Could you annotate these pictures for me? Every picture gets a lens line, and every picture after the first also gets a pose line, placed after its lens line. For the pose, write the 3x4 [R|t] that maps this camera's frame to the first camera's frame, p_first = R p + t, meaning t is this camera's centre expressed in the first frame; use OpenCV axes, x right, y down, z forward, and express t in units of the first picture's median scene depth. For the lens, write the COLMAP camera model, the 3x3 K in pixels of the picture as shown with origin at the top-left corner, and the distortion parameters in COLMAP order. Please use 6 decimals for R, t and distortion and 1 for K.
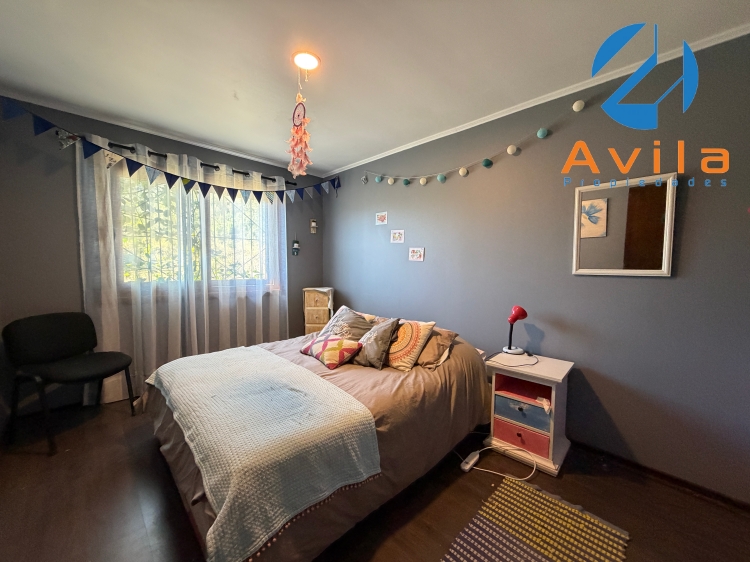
lens RADIAL K [[297.4, 0, 373.9], [0, 297.4, 282.5], [0, 0, 1]] dist [-0.000365, 0.000200]
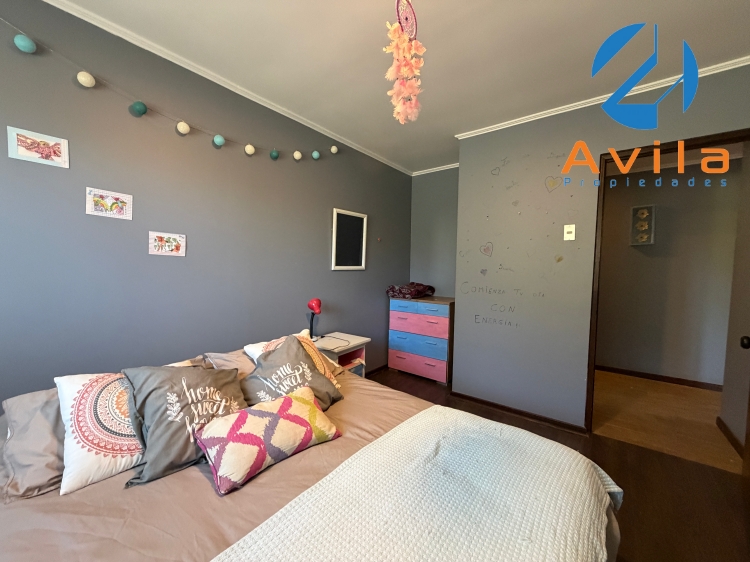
lens RADIAL K [[297.4, 0, 373.9], [0, 297.4, 282.5], [0, 0, 1]] dist [-0.000365, 0.000200]
pose [[-0.122349, -0.073387, 0.989770, -0.659667], [0.041313, 0.996022, 0.078958, -0.064188], [-0.991627, 0.050551, -0.118831, 0.876770]]
